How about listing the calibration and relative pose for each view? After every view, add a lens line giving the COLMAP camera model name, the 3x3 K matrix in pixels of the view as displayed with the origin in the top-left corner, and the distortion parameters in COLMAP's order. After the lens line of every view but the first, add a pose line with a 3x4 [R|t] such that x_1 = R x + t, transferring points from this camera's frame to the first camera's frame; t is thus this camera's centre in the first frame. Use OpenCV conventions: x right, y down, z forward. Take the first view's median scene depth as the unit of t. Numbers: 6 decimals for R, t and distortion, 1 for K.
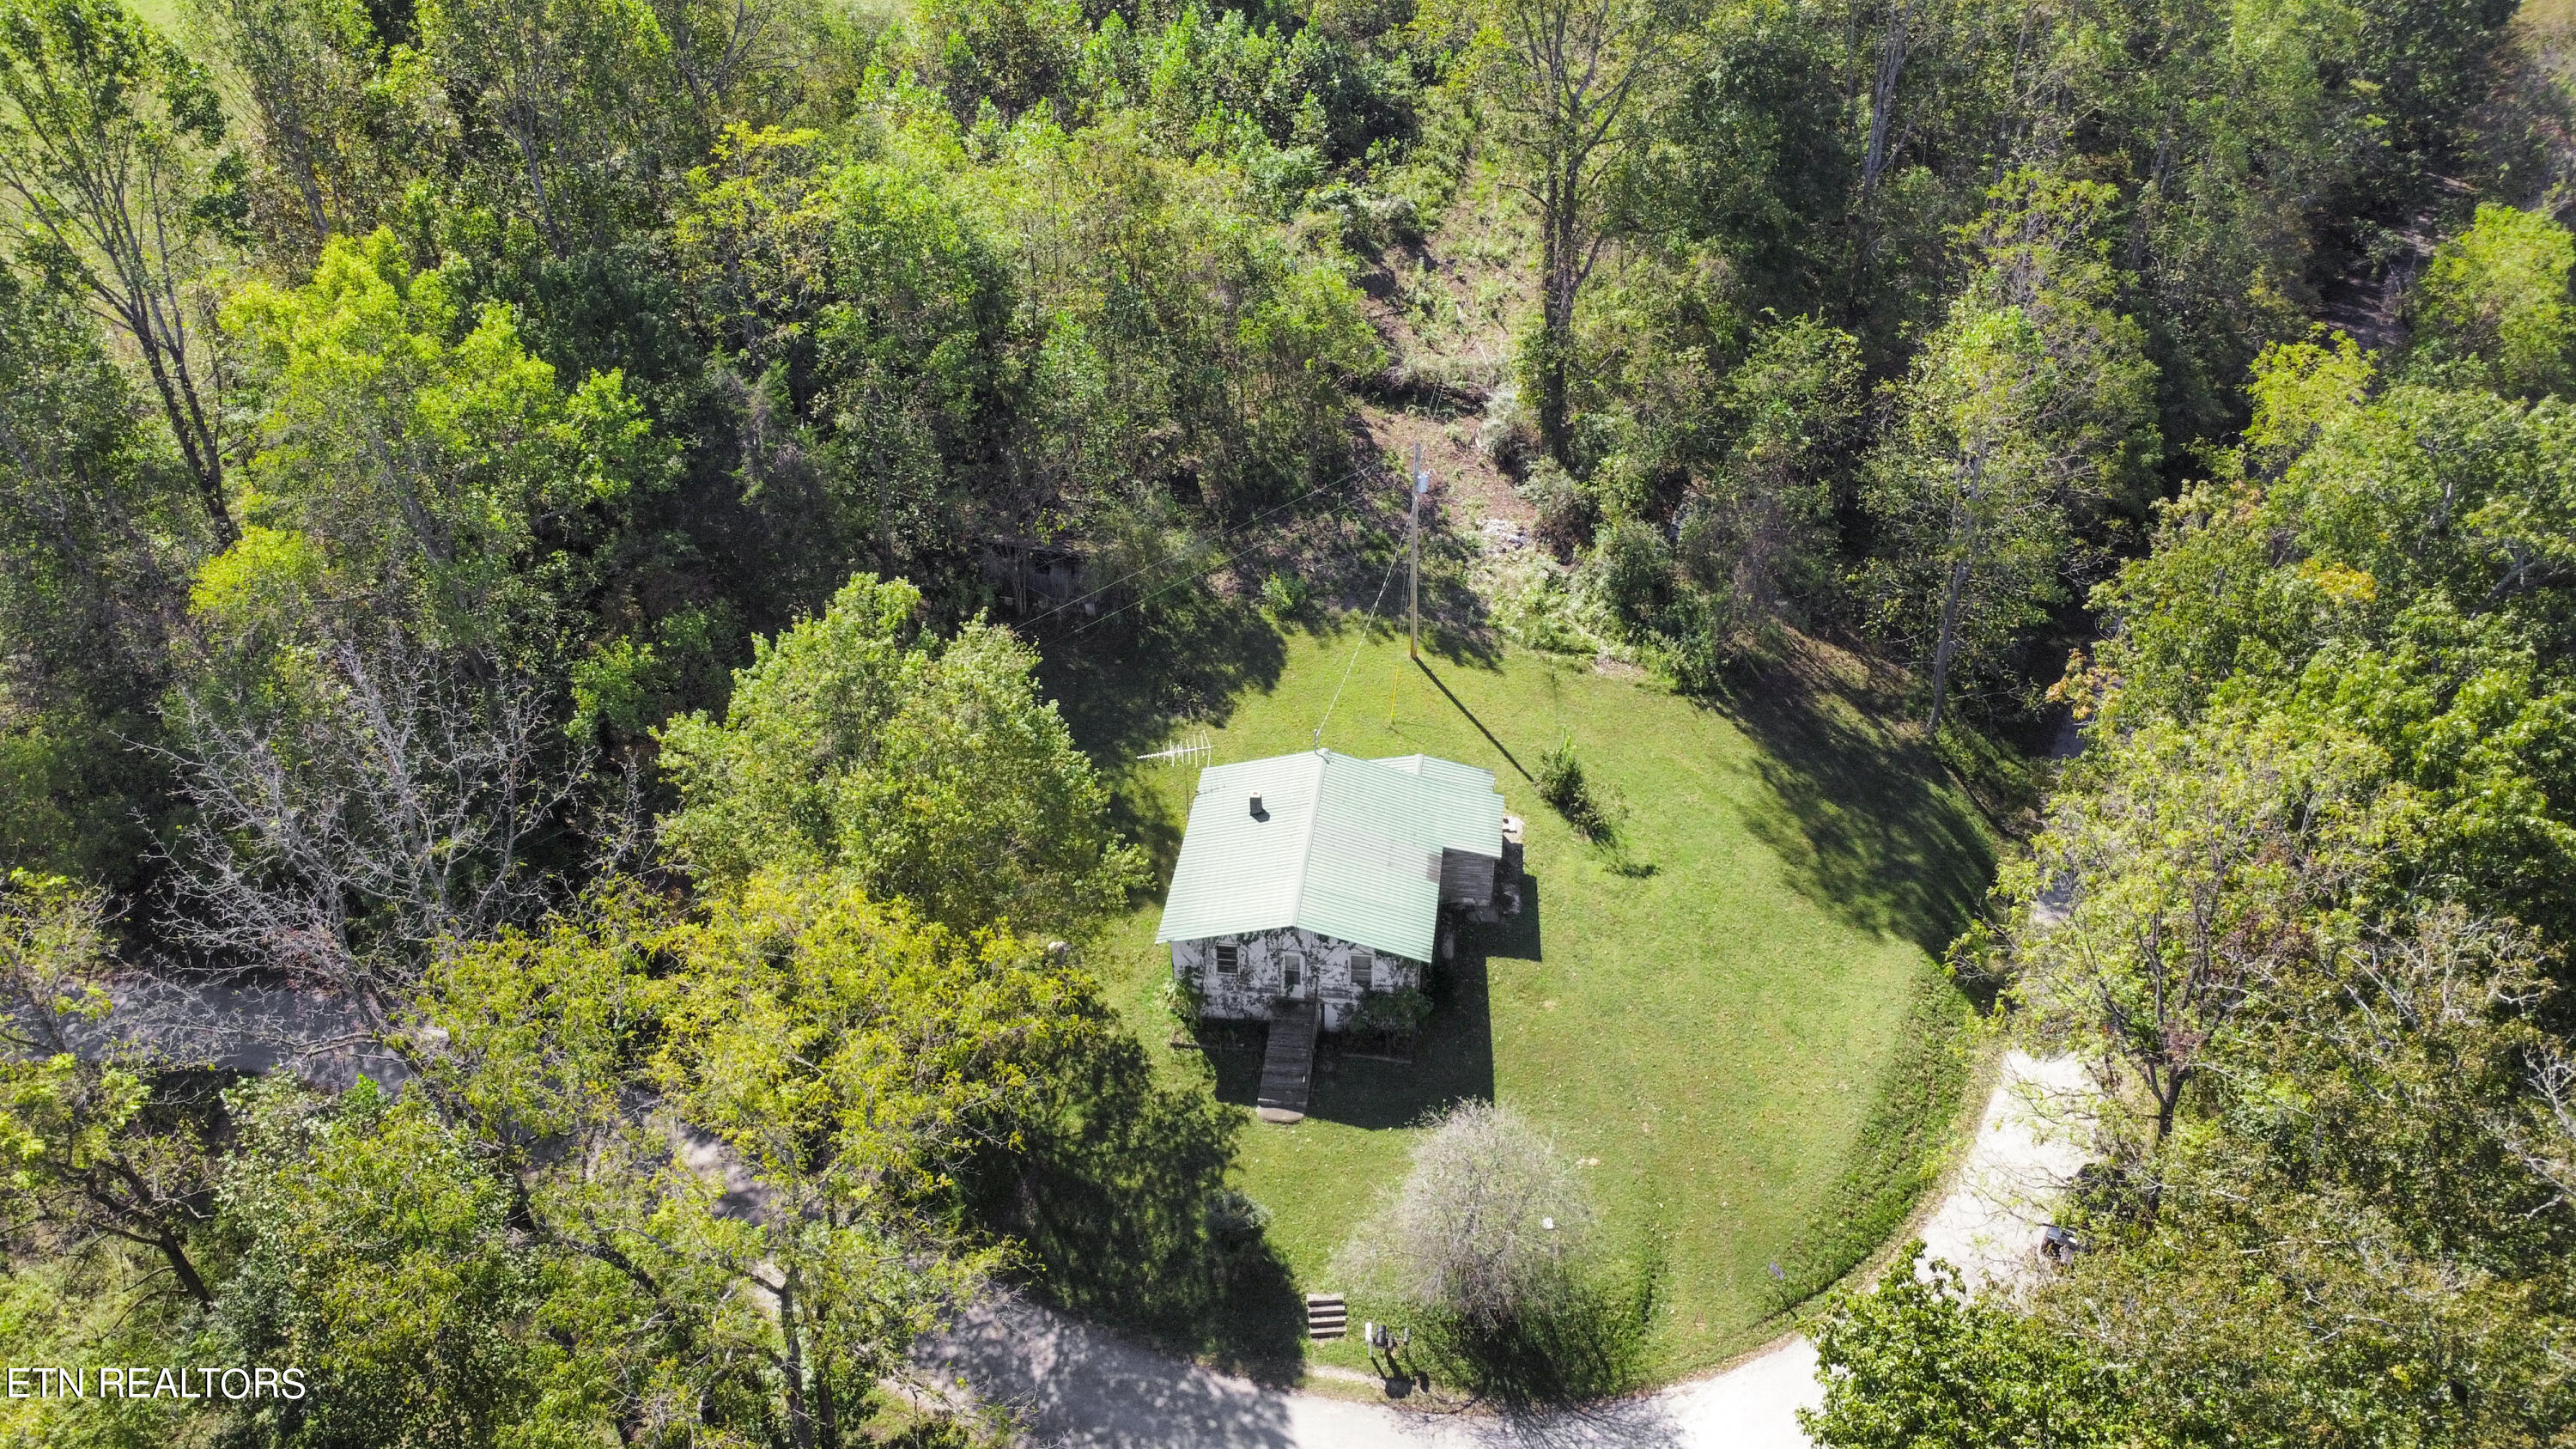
lens RADIAL K [[1916.2, 0, 1283.3], [0, 1916.2, 741.1], [0, 0, 1]] dist [-0.154566, 0.228184]
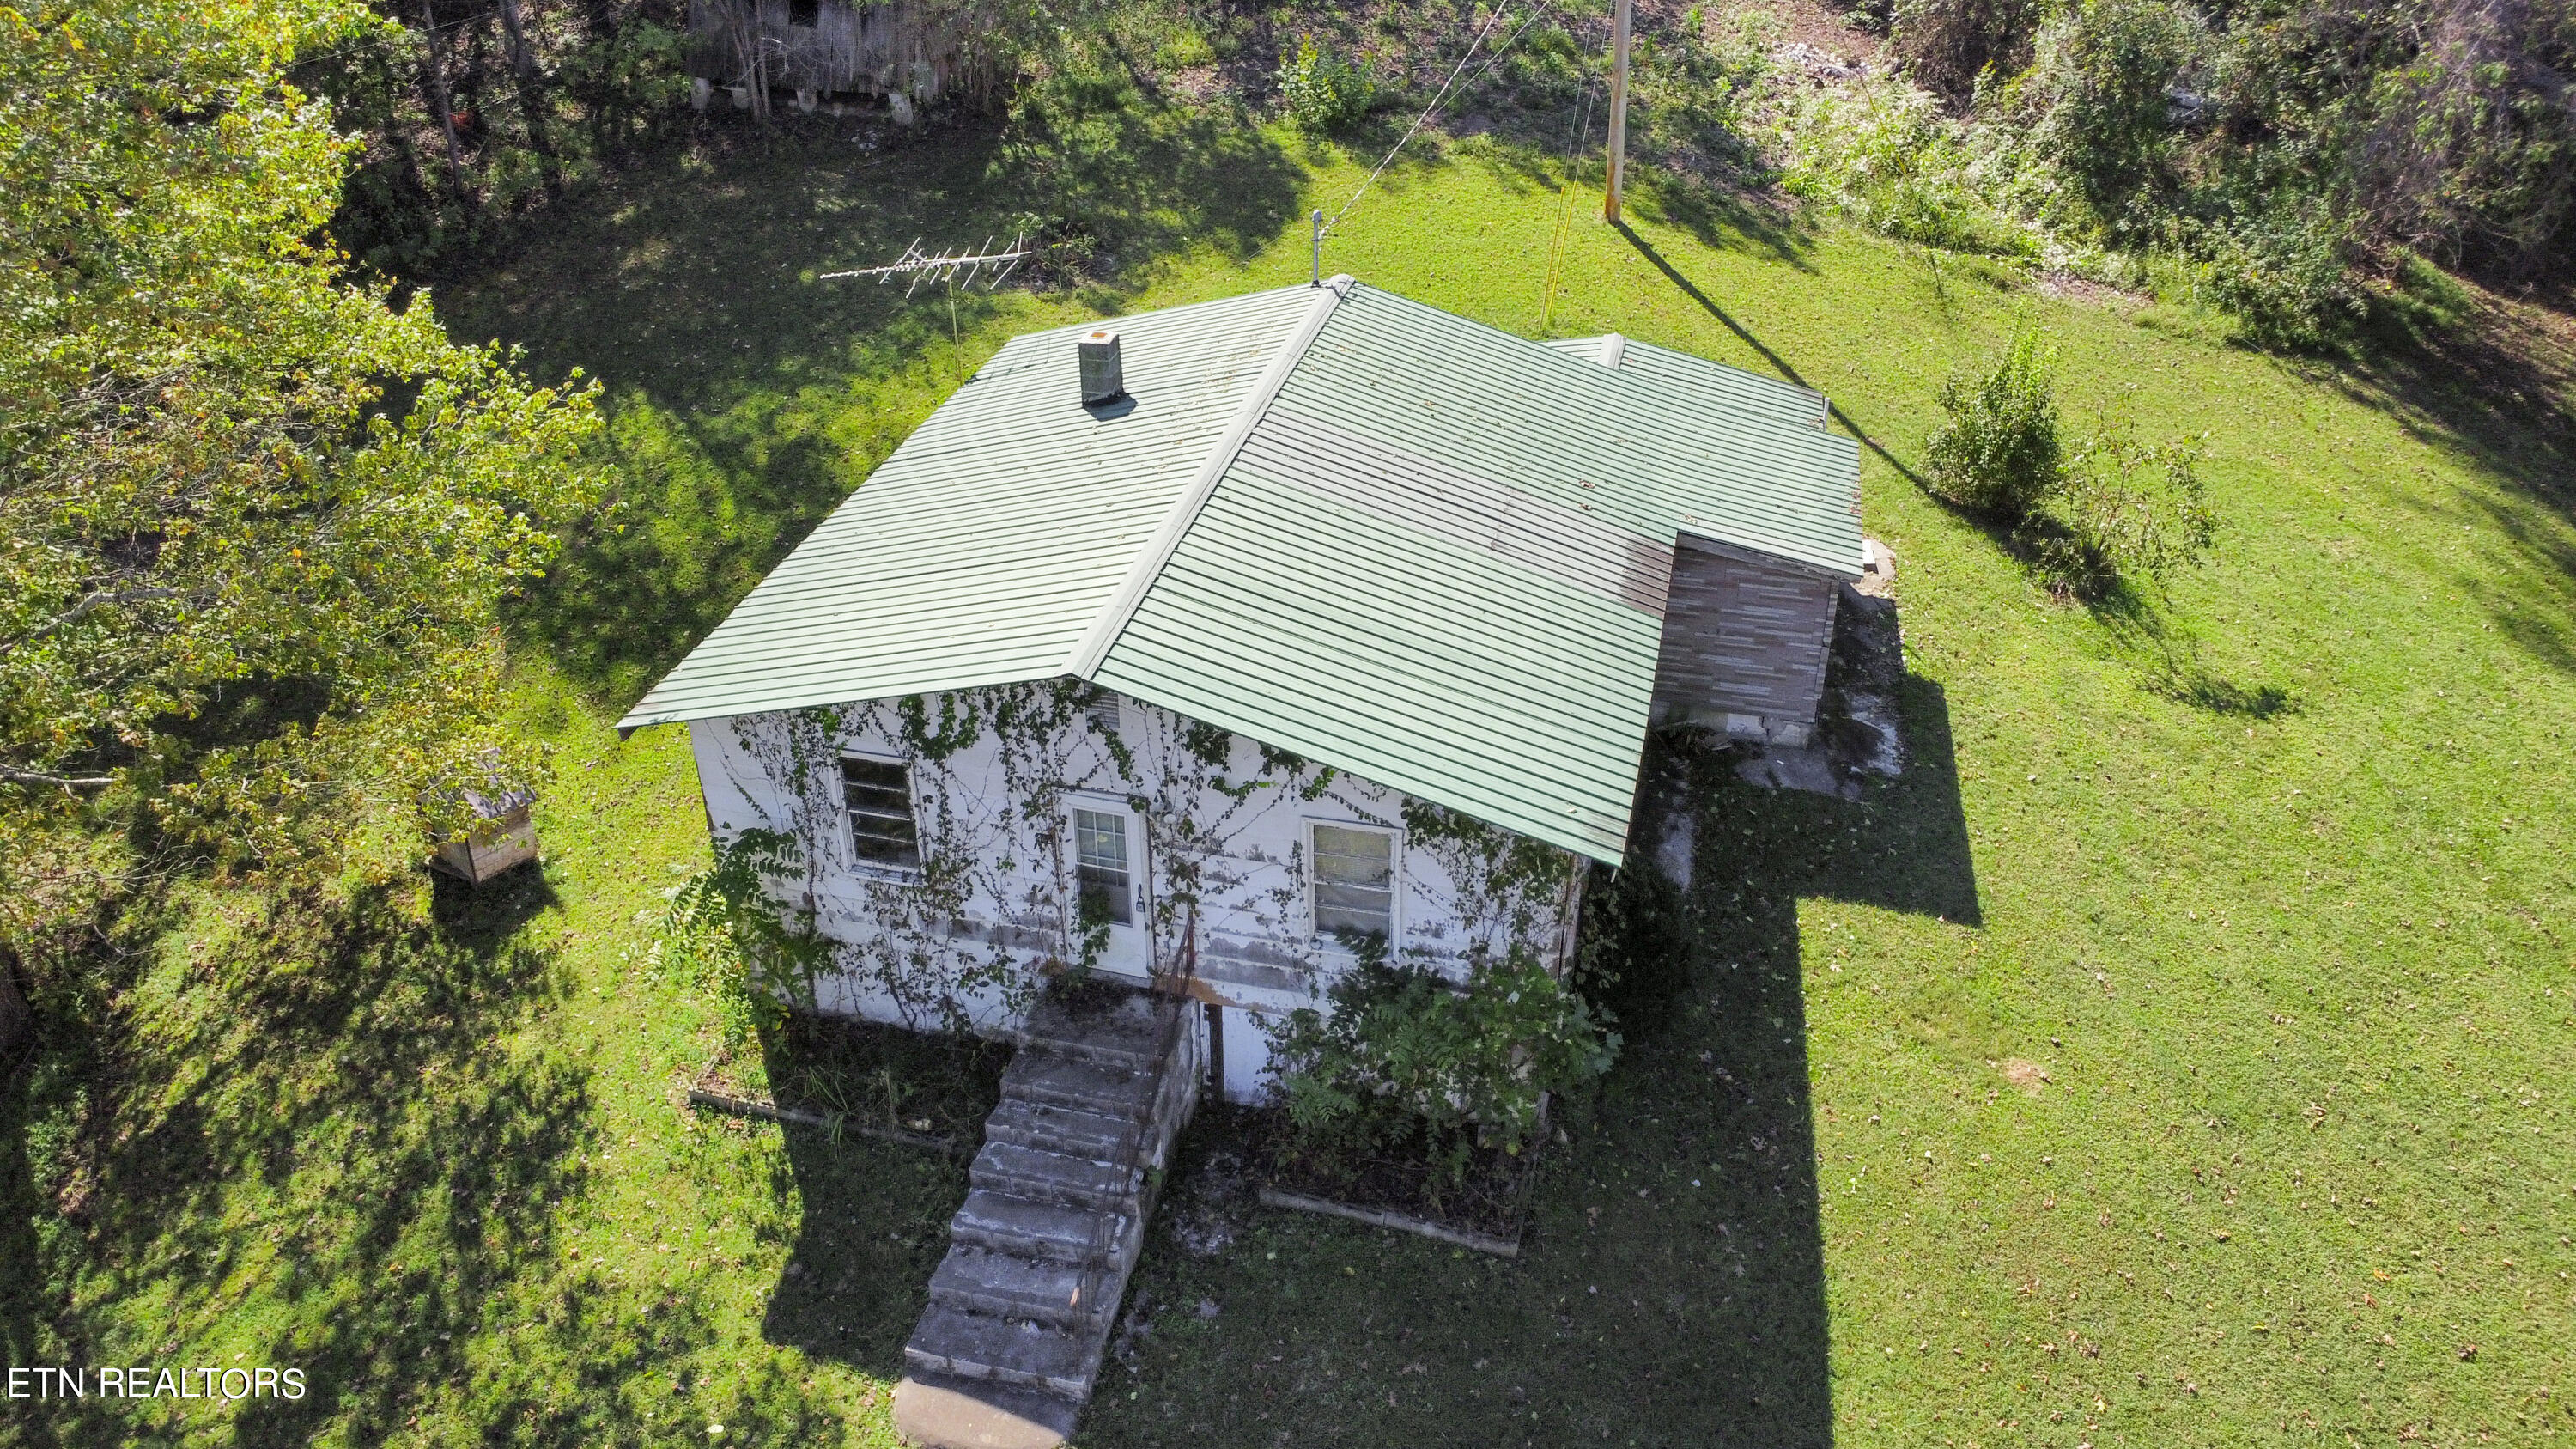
lens RADIAL K [[1902.8, 0, 1284.4], [0, 1902.8, 729.4], [0, 0, 1]] dist [-0.122825, 0.165212]
pose [[0.993352, 0.069460, -0.091796, 0.047637], [-0.071830, 0.997157, -0.022777, 0.092442], [0.089953, 0.029219, 0.995517, 0.648519]]
